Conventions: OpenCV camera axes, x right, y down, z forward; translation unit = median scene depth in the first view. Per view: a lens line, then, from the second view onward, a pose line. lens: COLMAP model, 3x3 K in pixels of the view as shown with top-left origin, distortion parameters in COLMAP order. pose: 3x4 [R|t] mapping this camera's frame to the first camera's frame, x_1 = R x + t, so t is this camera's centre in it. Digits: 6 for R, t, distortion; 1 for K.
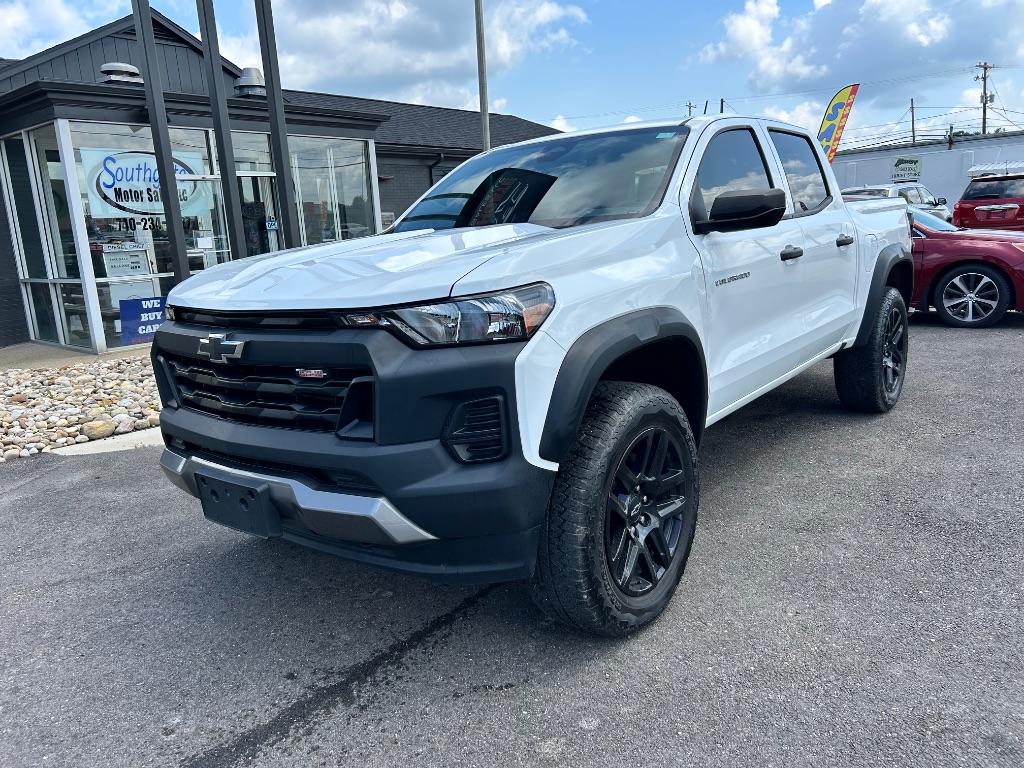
lens RADIAL K [[786.9, 0, 515.7], [0, 786.9, 378.7], [0, 0, 1]] dist [0.074413, -0.081607]
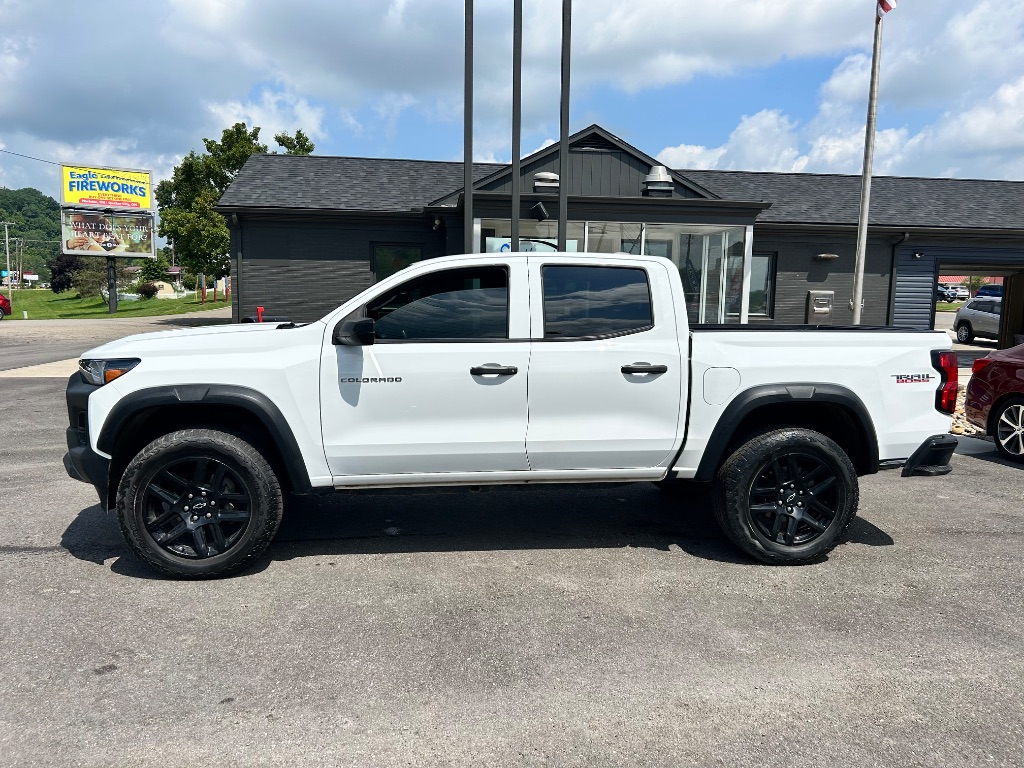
lens RADIAL K [[760.6, 0, 512.0], [0, 760.6, 384.0], [0, 0, 1]] dist [0.007797, 0.001678]
pose [[0.706116, 0.156907, -0.690492, 0.949601], [-0.197201, 0.980137, 0.021062, -0.137491], [0.680082, 0.121294, 0.723033, 0.162999]]
